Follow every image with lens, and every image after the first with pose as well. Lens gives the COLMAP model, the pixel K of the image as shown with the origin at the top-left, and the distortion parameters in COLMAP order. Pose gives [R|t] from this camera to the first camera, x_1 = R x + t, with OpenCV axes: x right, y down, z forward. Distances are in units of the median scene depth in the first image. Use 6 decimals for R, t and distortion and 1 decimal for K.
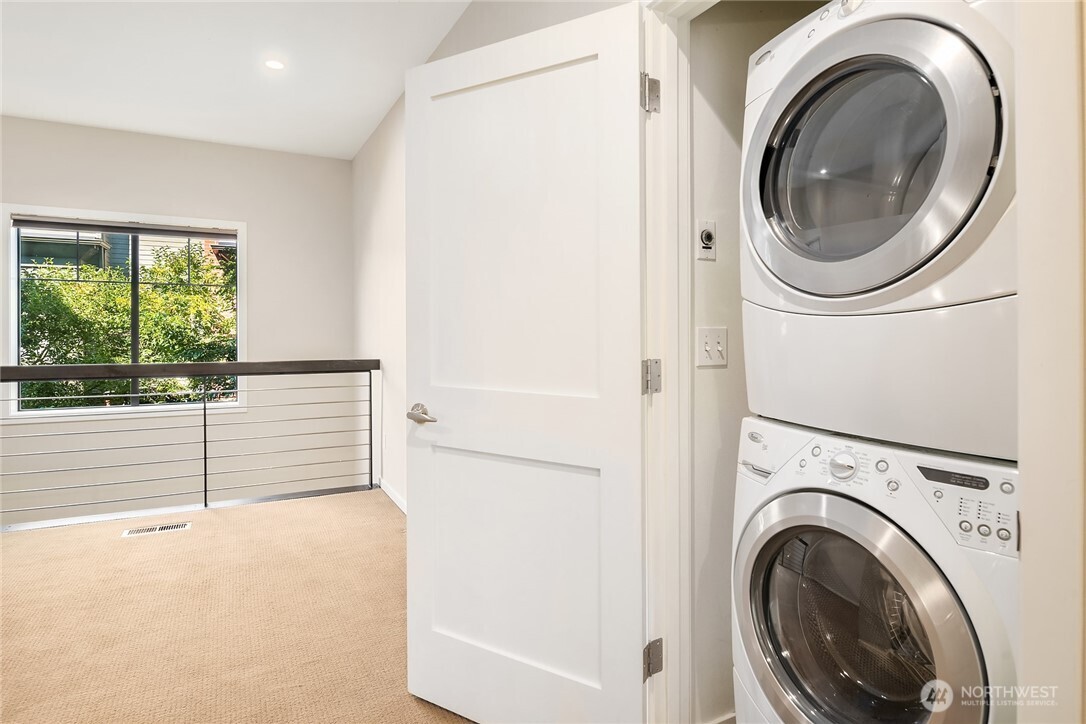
lens RADIAL K [[588.8, 0, 543.0], [0, 588.8, 346.6], [0, 0, 1]] dist [-0.000735, -0.000871]
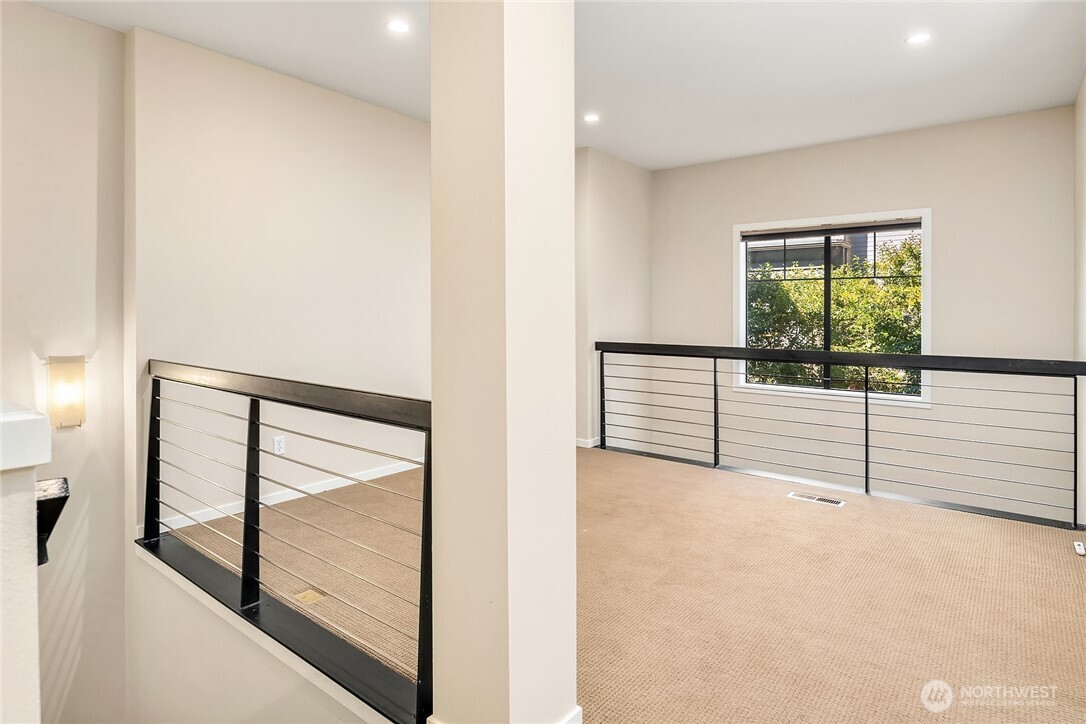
lens RADIAL K [[588.8, 0, 543.0], [0, 588.8, 346.6], [0, 0, 1]] dist [-0.000735, -0.000871]
pose [[0.425828, 0.046468, -0.903610, 0.096584], [-0.034307, 0.998791, 0.035195, -0.000667], [0.904154, 0.016013, 0.426907, 0.036635]]
